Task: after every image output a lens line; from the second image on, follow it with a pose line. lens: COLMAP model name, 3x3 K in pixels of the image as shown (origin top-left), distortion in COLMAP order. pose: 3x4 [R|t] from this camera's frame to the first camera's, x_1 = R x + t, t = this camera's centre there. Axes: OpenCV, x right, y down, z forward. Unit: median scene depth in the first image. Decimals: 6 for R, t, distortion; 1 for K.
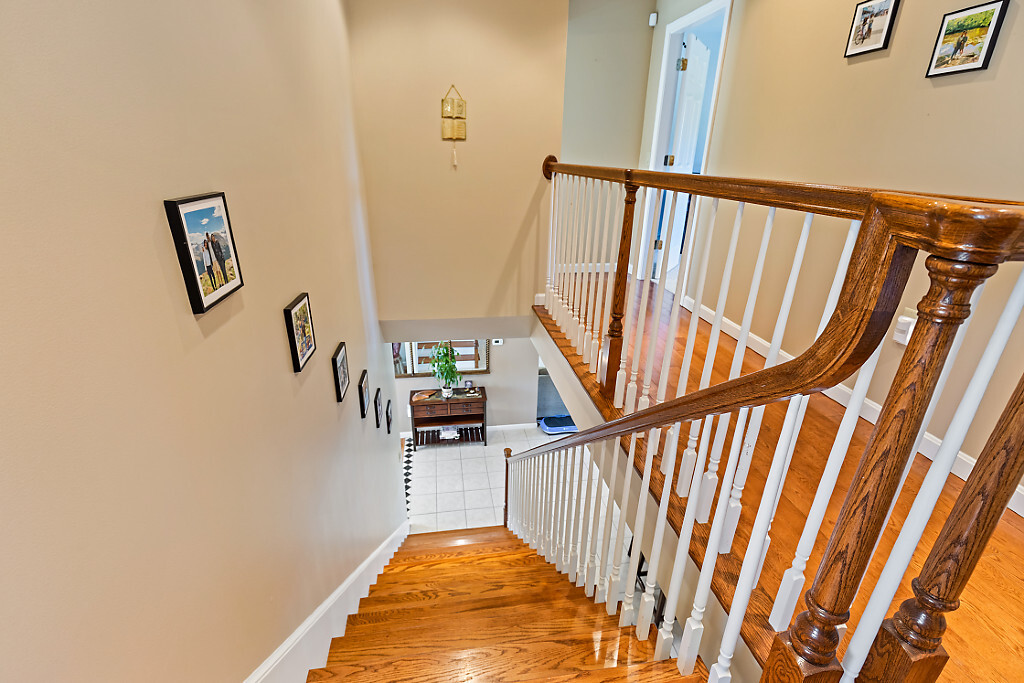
lens RADIAL K [[468.2, 0, 515.8], [0, 468.2, 348.1], [0, 0, 1]] dist [-0.002195, 0.000317]
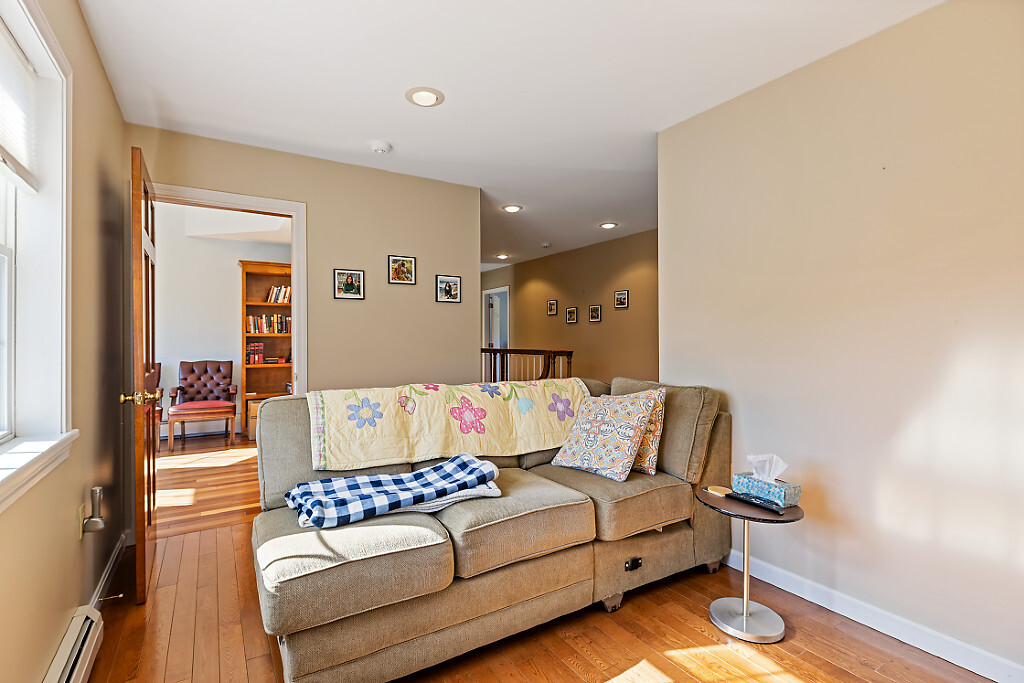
lens RADIAL K [[468.2, 0, 509.5], [0, 468.2, 341.7], [0, 0, 1]] dist [-0.002195, 0.000317]
pose [[0.913750, -0.013391, 0.406056, -0.925355], [0.163680, 0.926890, -0.337763, 0.653764], [-0.371846, 0.375094, 0.849138, -1.714230]]
